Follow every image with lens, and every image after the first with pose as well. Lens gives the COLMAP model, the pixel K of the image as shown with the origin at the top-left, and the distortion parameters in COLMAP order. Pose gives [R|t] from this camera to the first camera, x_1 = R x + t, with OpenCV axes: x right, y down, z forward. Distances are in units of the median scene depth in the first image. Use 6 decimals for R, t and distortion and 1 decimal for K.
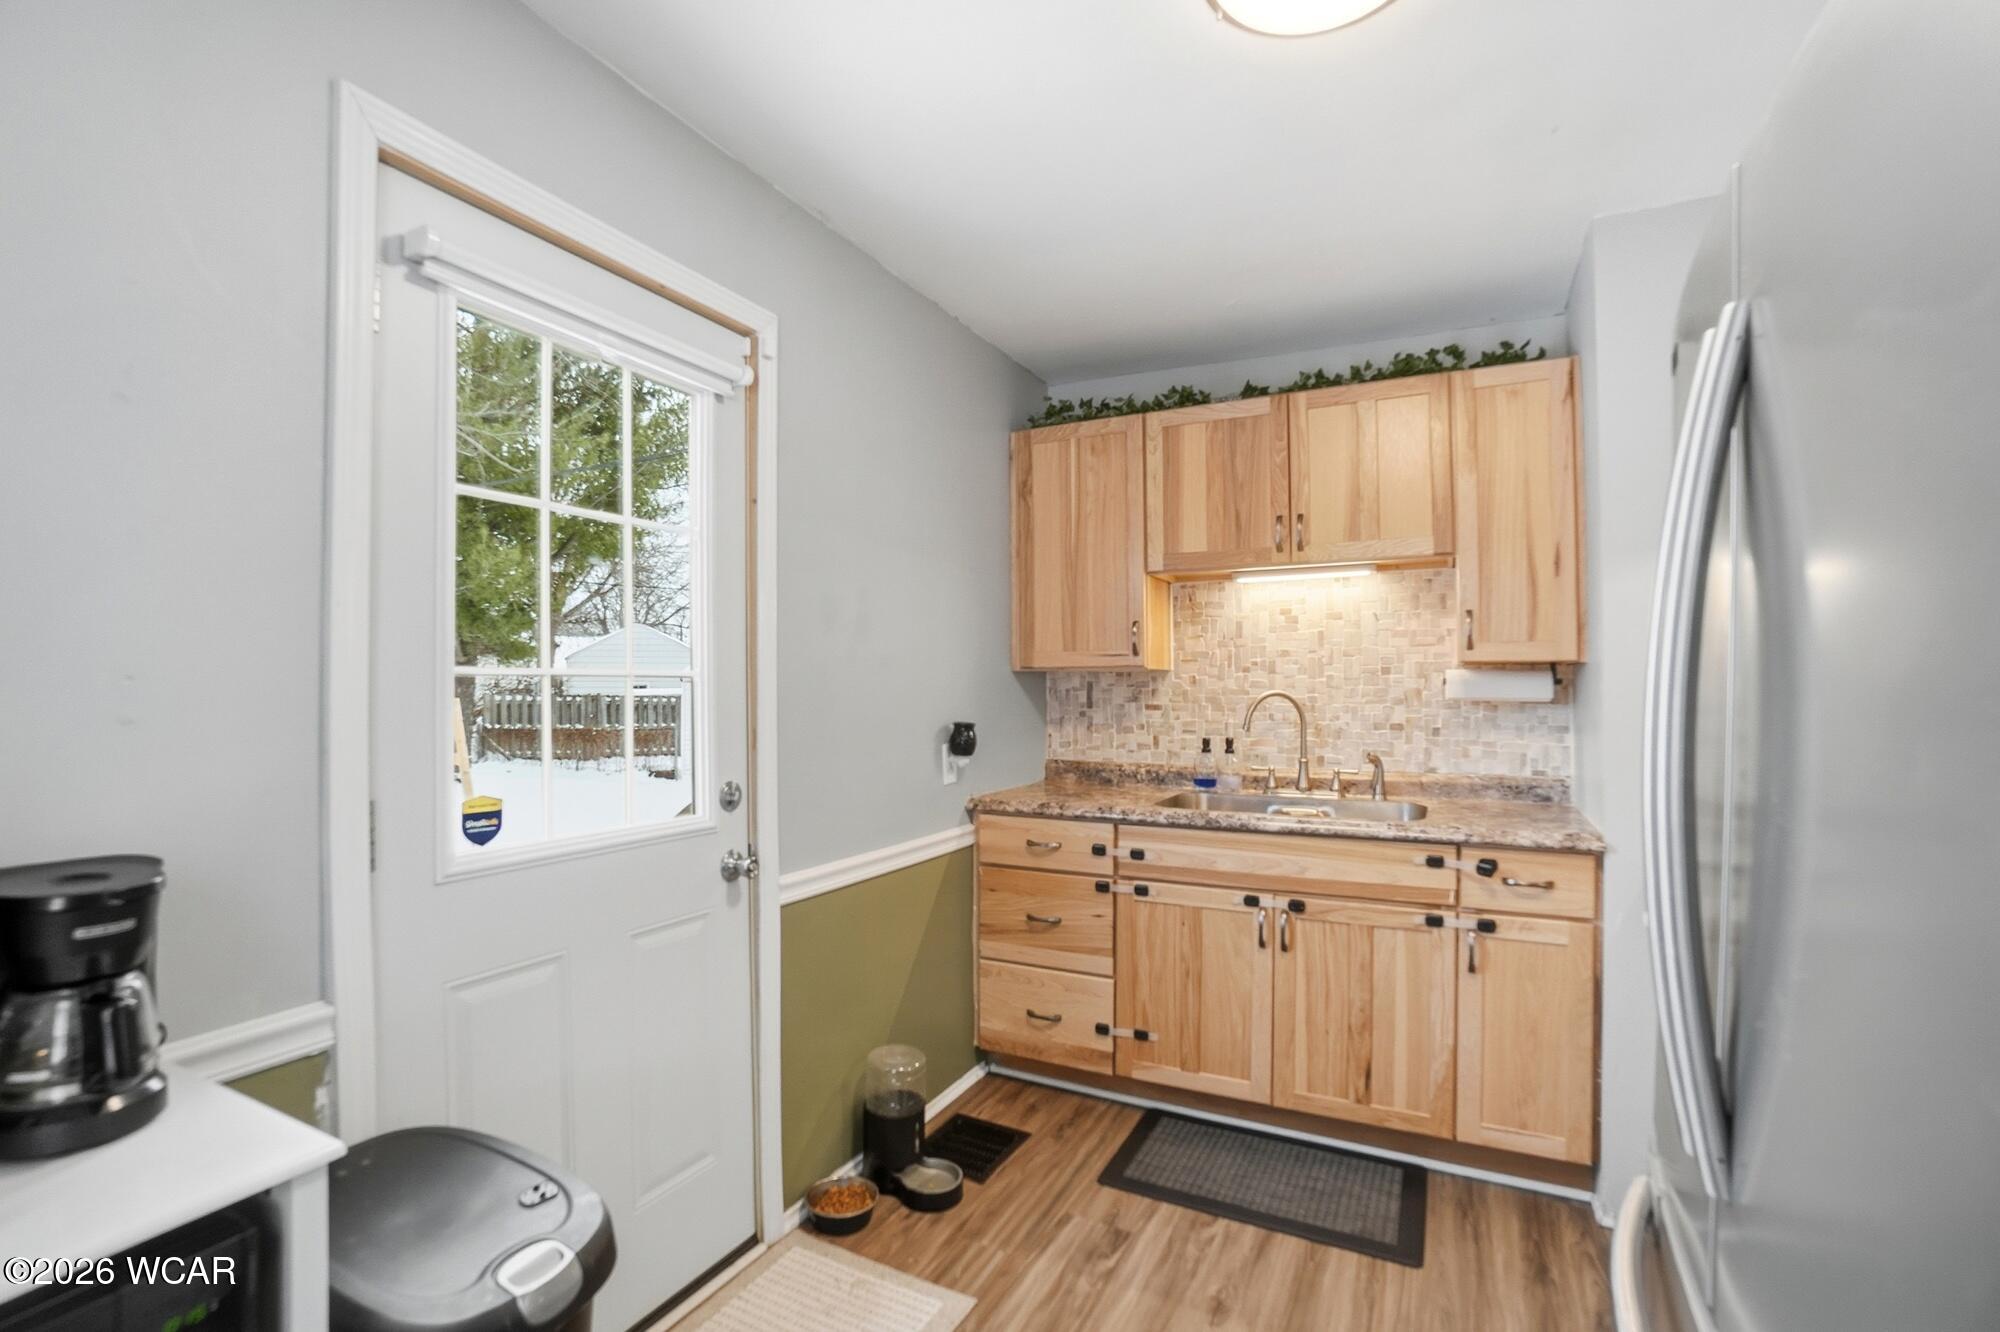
lens RADIAL K [[895.7, 0, 1000.0], [0, 895.7, 666.0], [0, 0, 1]] dist [-0.000899, -0.000040]
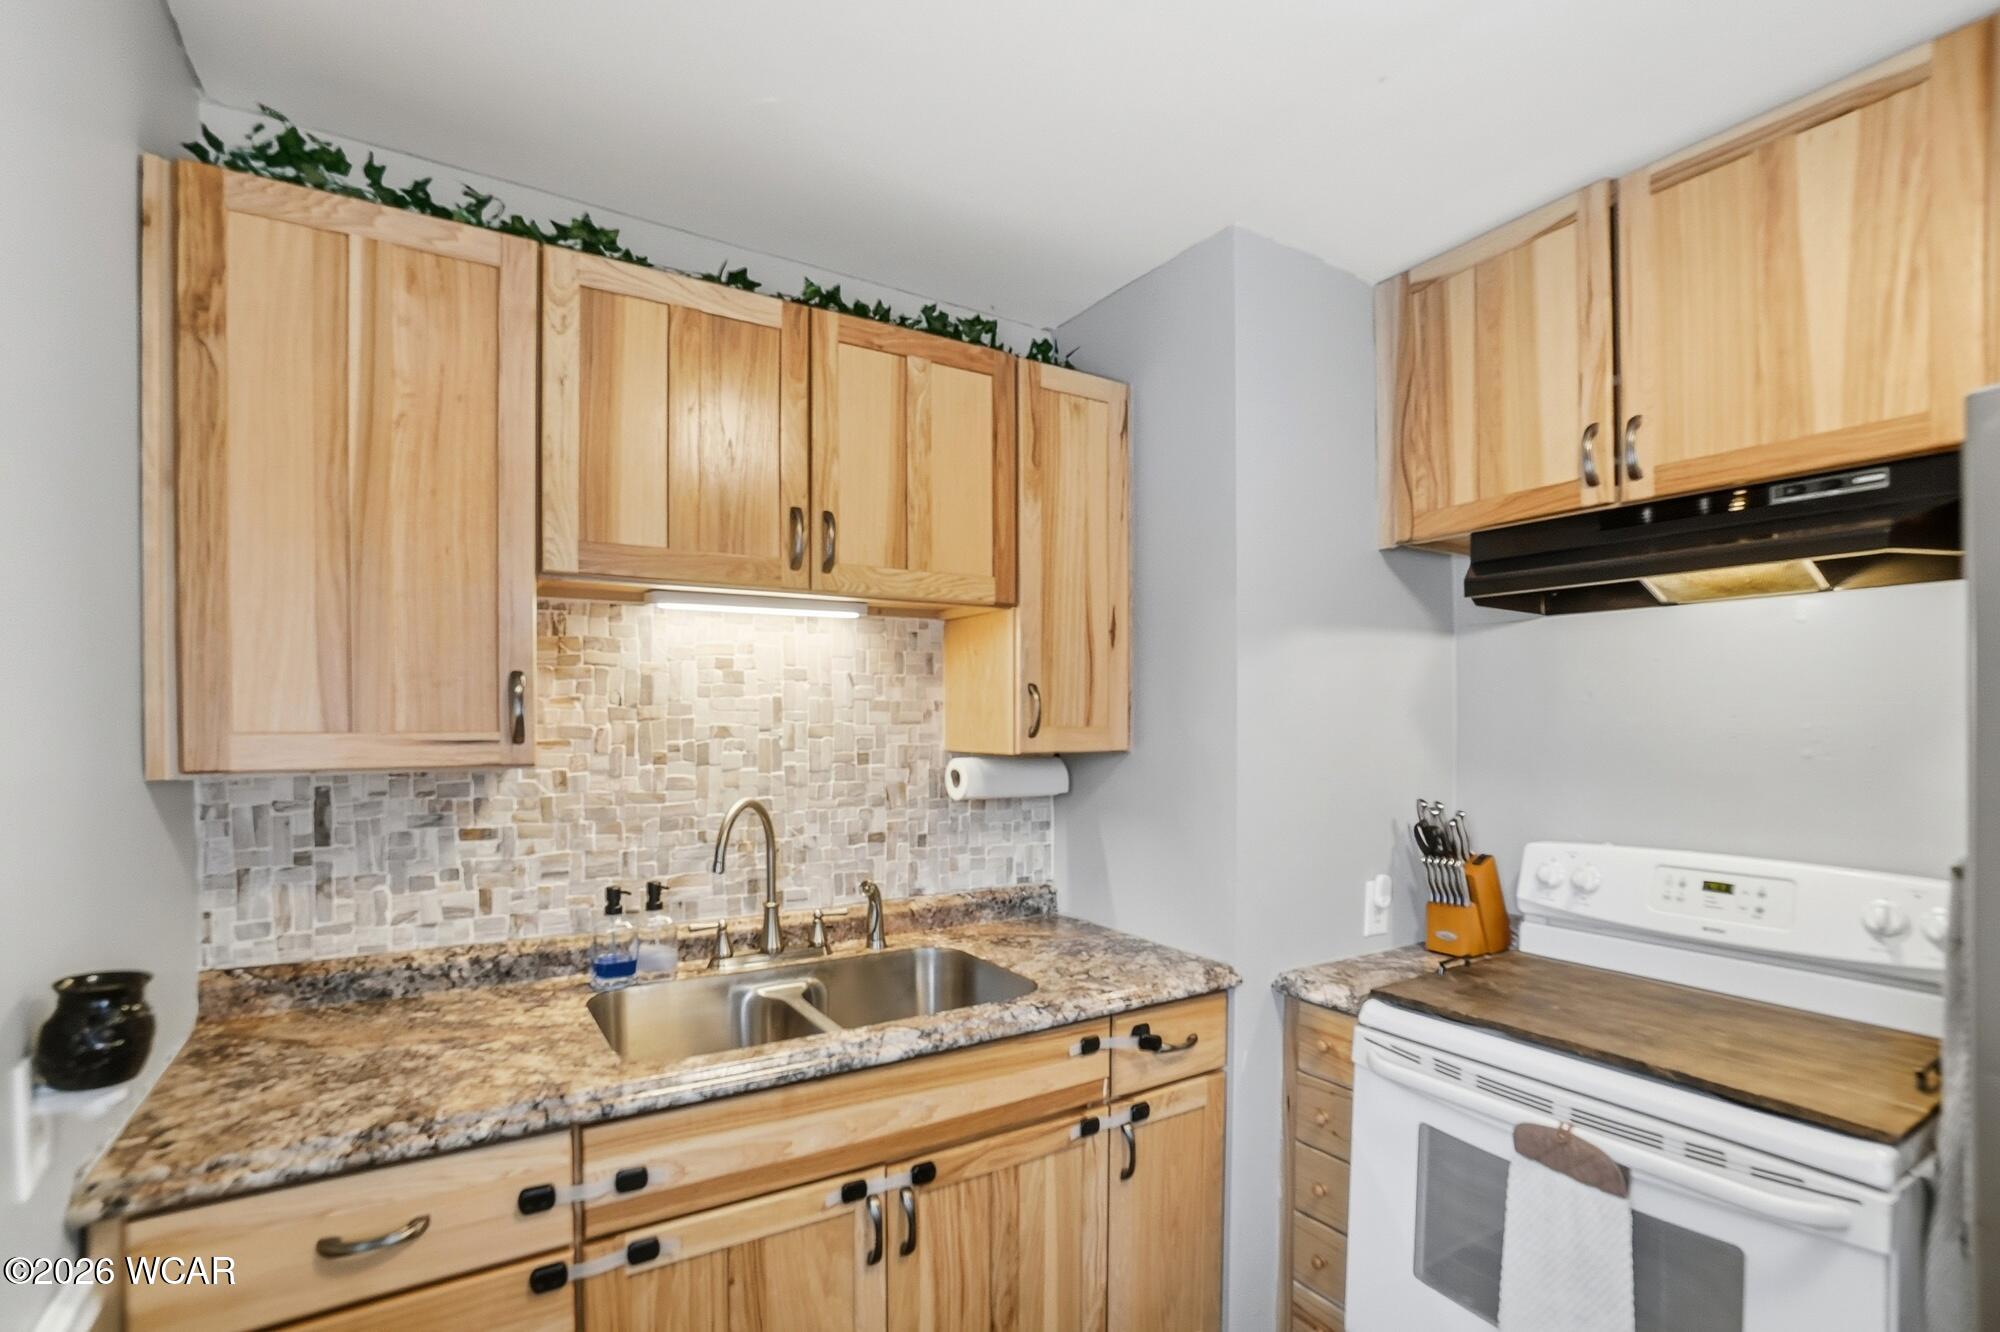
lens RADIAL K [[931.0, 0, 994.4], [0, 931.0, 736.2], [0, 0, 1]] dist [-0.074738, 0.030246]
pose [[0.523848, -0.014128, 0.851695, -0.134795], [-0.020503, 0.999364, 0.029188, -0.035894], [-0.851565, -0.032753, 0.523225, 0.545505]]
